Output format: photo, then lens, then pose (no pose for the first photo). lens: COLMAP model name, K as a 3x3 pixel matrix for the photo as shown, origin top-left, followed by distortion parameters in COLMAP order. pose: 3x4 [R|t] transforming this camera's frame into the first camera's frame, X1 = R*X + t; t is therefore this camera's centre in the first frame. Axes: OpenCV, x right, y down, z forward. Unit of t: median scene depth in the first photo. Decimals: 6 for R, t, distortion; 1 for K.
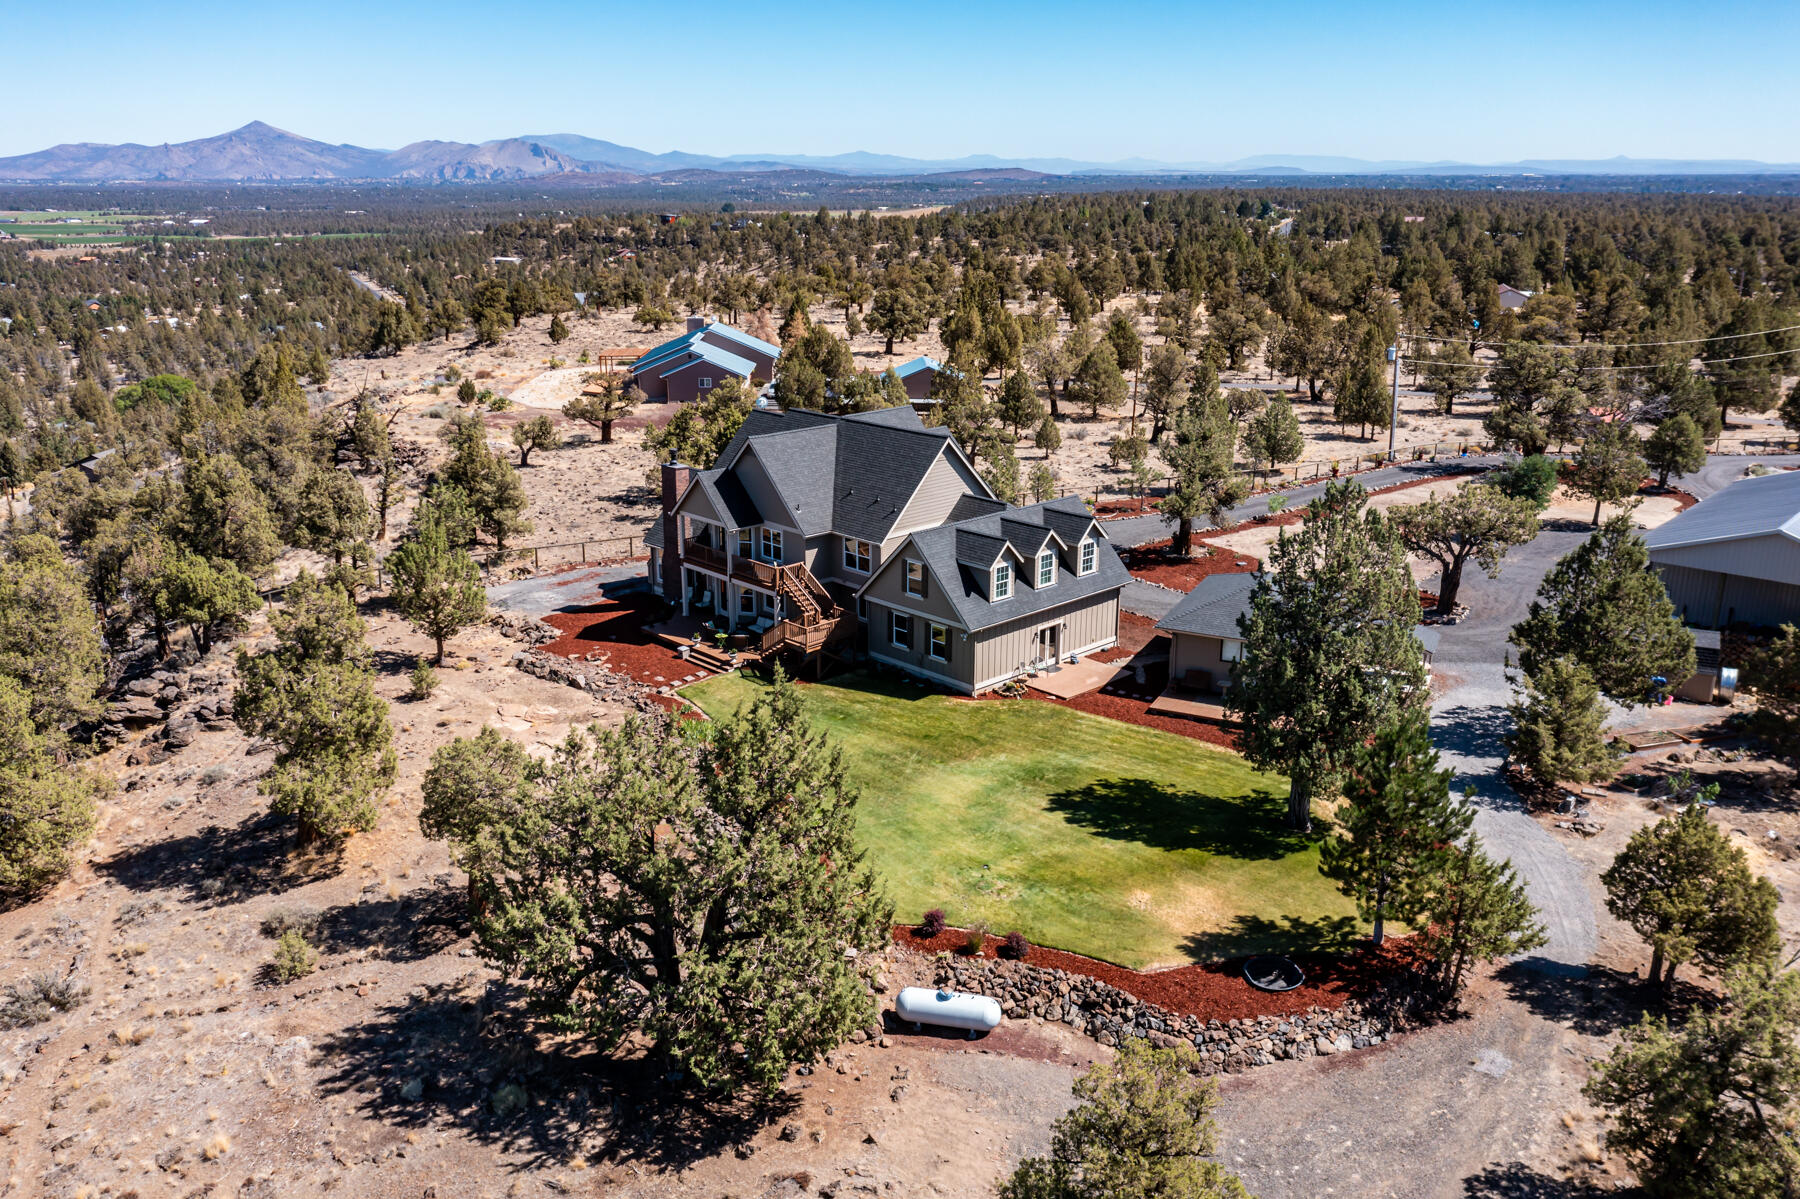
lens RADIAL K [[1413.6, 0, 891.5], [0, 1413.6, 600.8], [0, 0, 1]] dist [-0.004277, 0.005599]
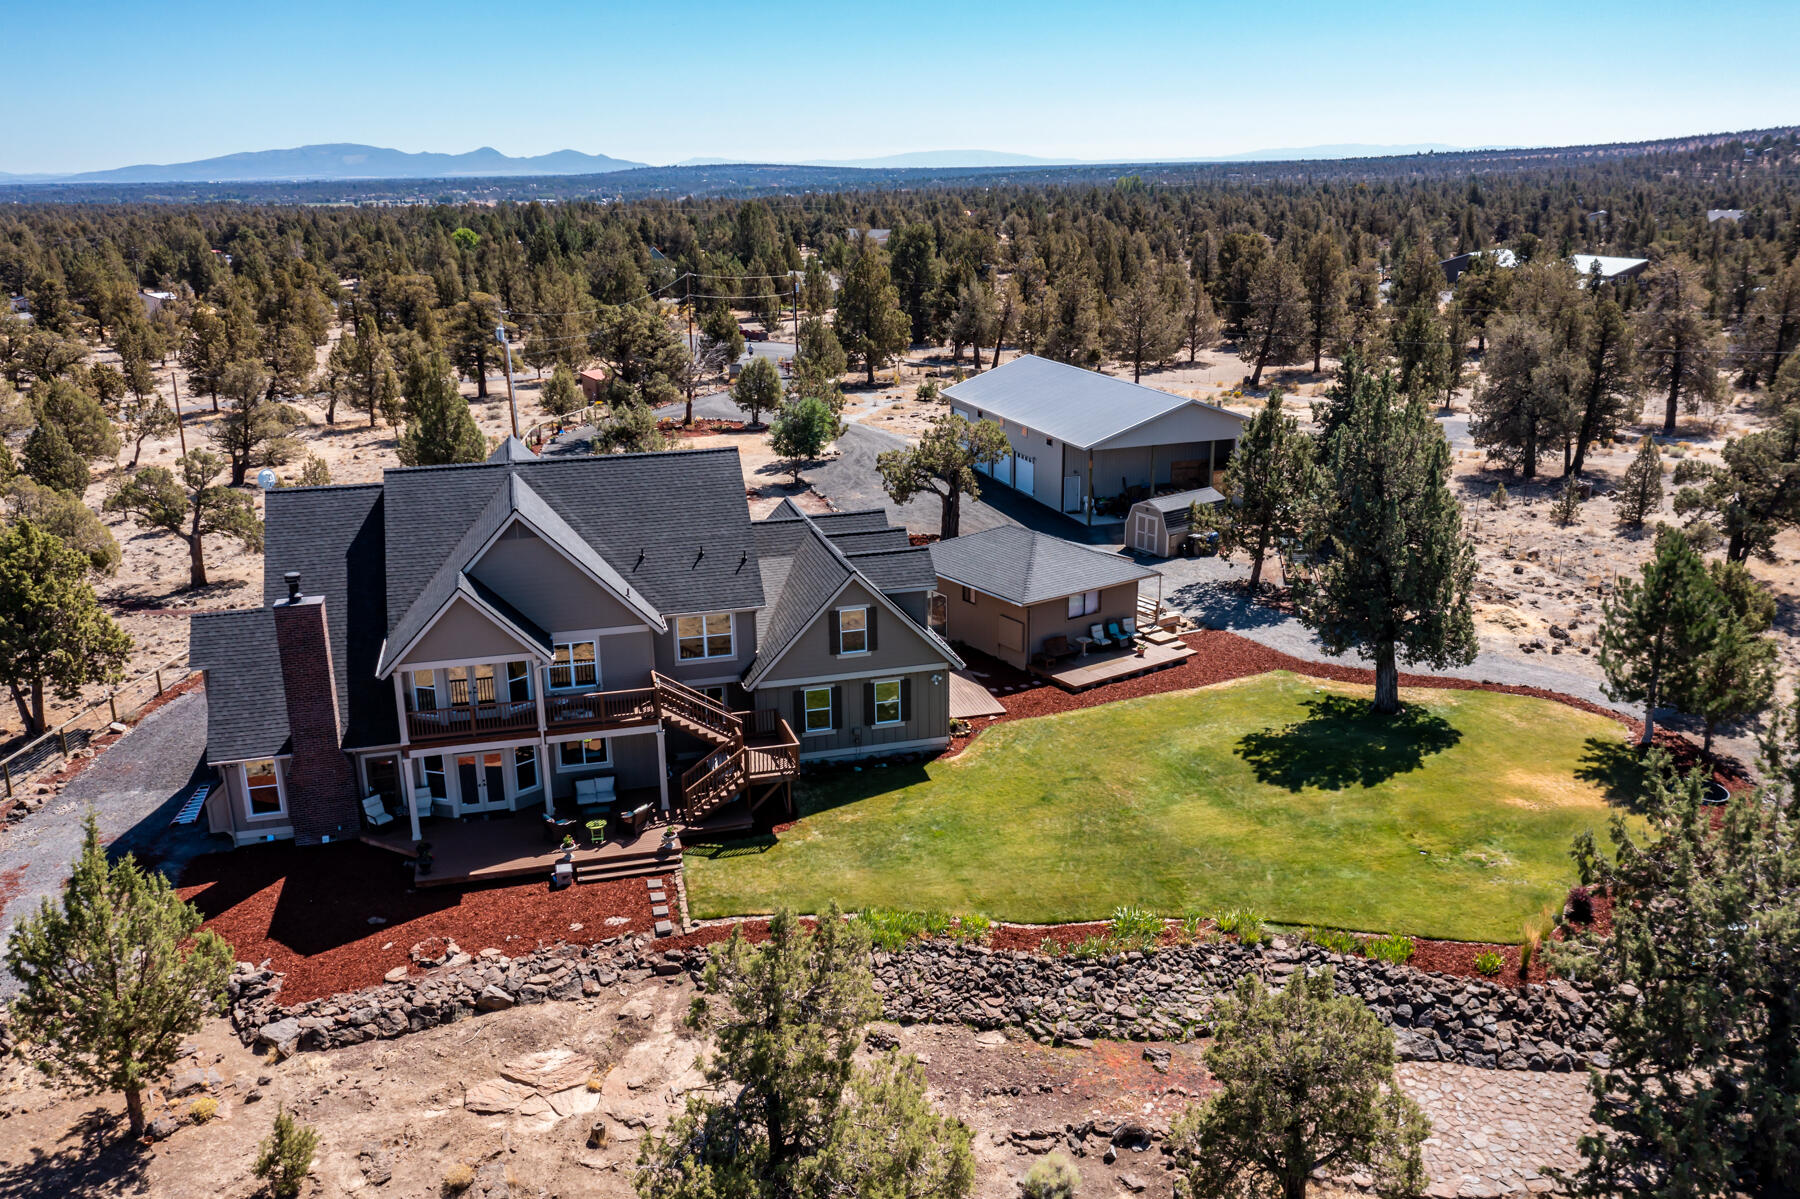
lens RADIAL K [[1413.6, 0, 891.5], [0, 1413.6, 600.8], [0, 0, 1]] dist [-0.004277, 0.005599]
pose [[0.484013, -0.260763, 0.835305, -0.523922], [0.267152, 0.953028, 0.142713, -0.116837], [-0.833283, 0.154079, 0.530941, 0.520558]]
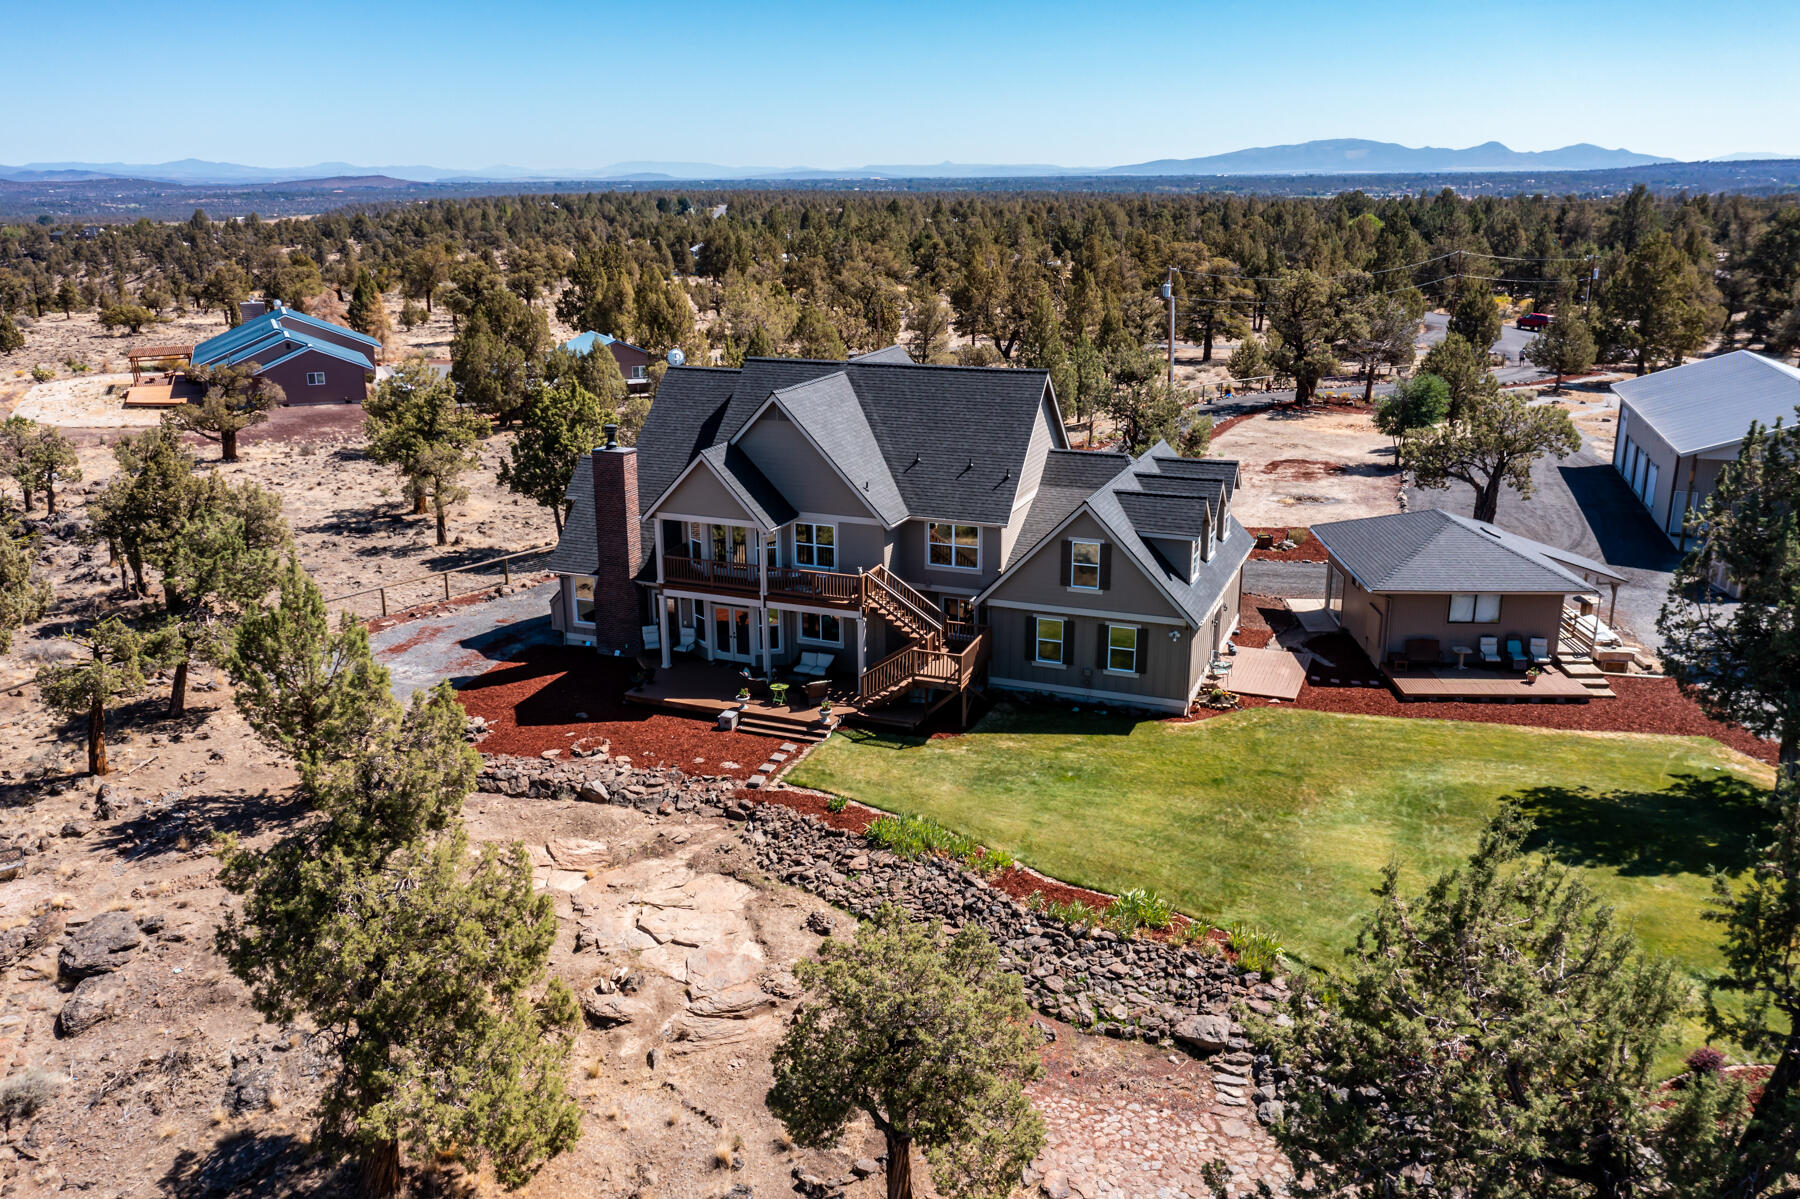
lens RADIAL K [[1413.6, 0, 891.5], [0, 1413.6, 600.8], [0, 0, 1]] dist [-0.004277, 0.005599]
pose [[0.912715, -0.123180, 0.389588, -0.313078], [0.124887, 0.991948, 0.021053, -0.022313], [-0.389044, 0.029439, 0.920749, 0.340174]]
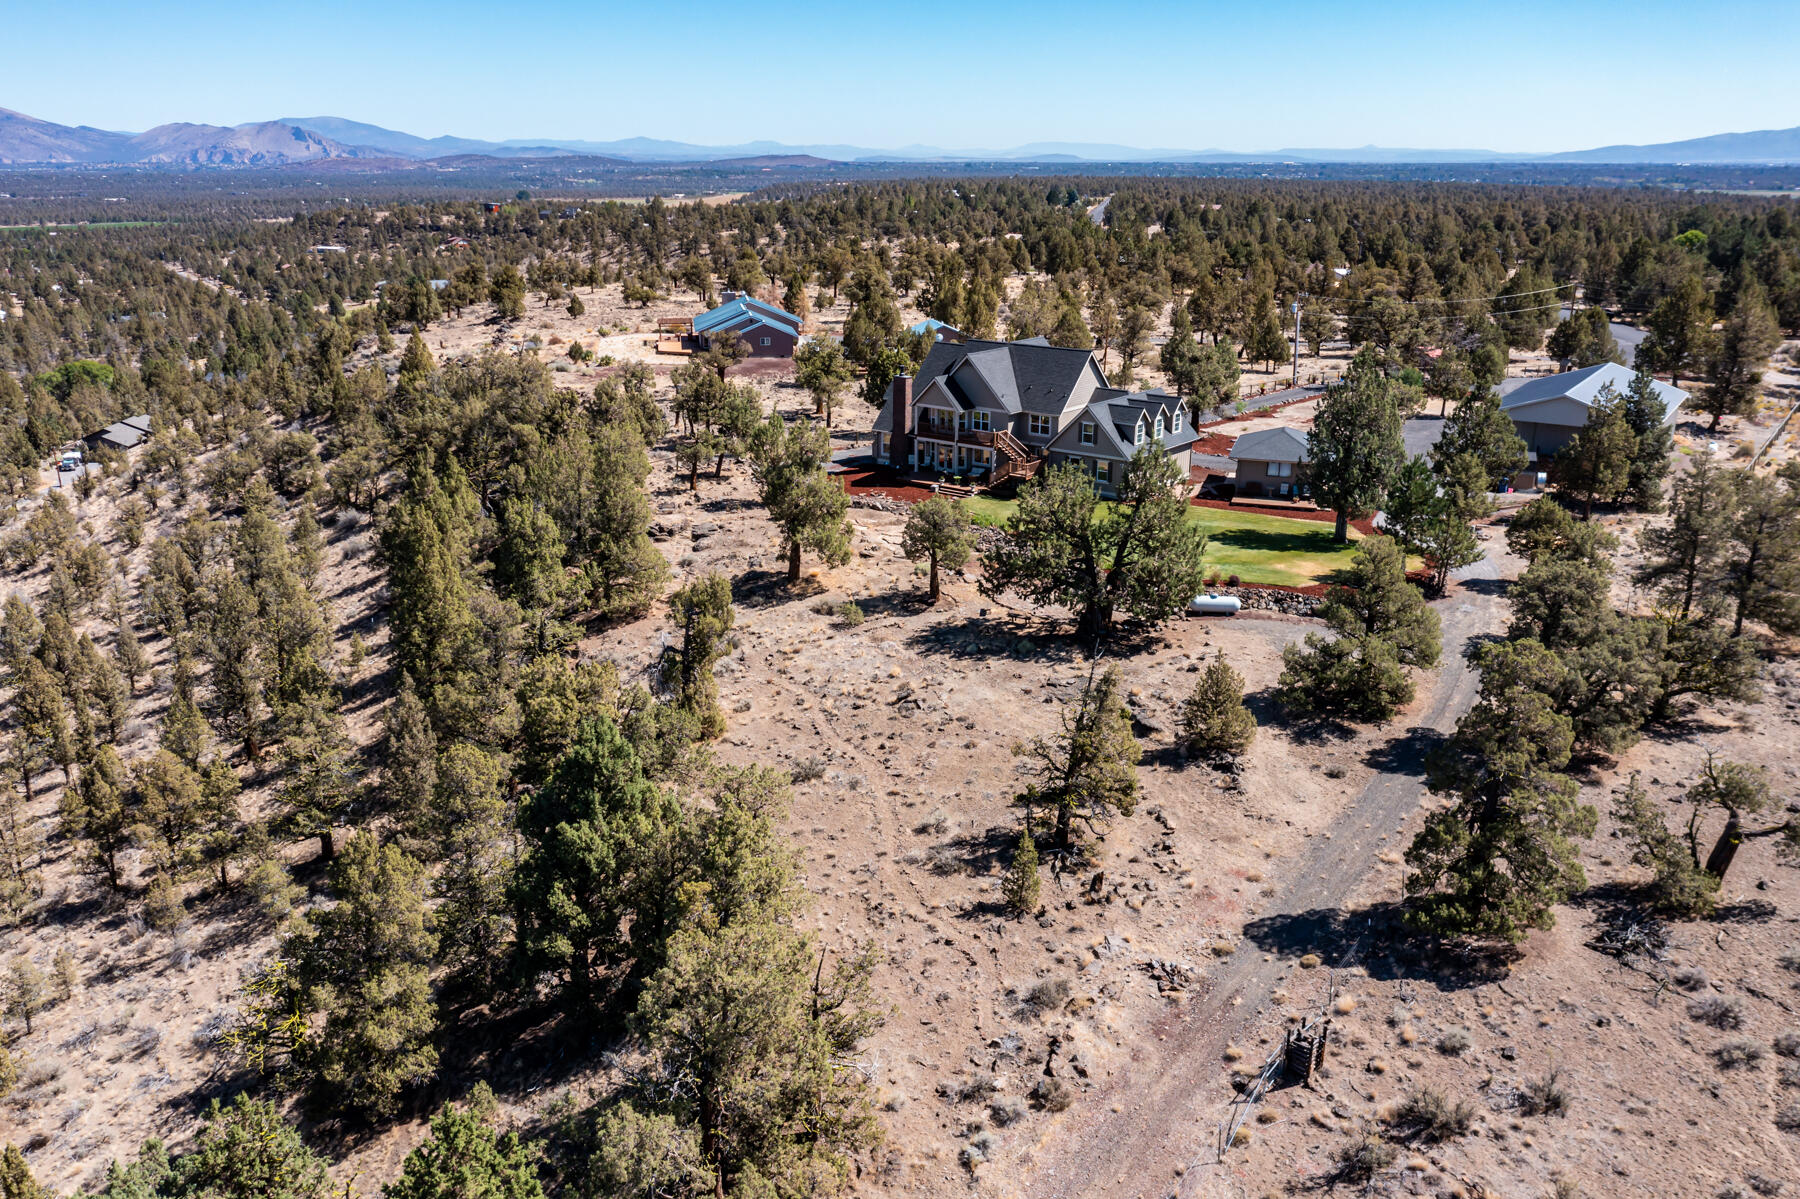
lens RADIAL K [[1413.6, 0, 891.5], [0, 1413.6, 600.8], [0, 0, 1]] dist [-0.004277, 0.005599]
pose [[0.989399, -0.040292, 0.139522, -0.403787], [0.039050, 0.999170, 0.011627, 0.136270], [-0.139875, -0.006056, 0.990151, -0.553208]]
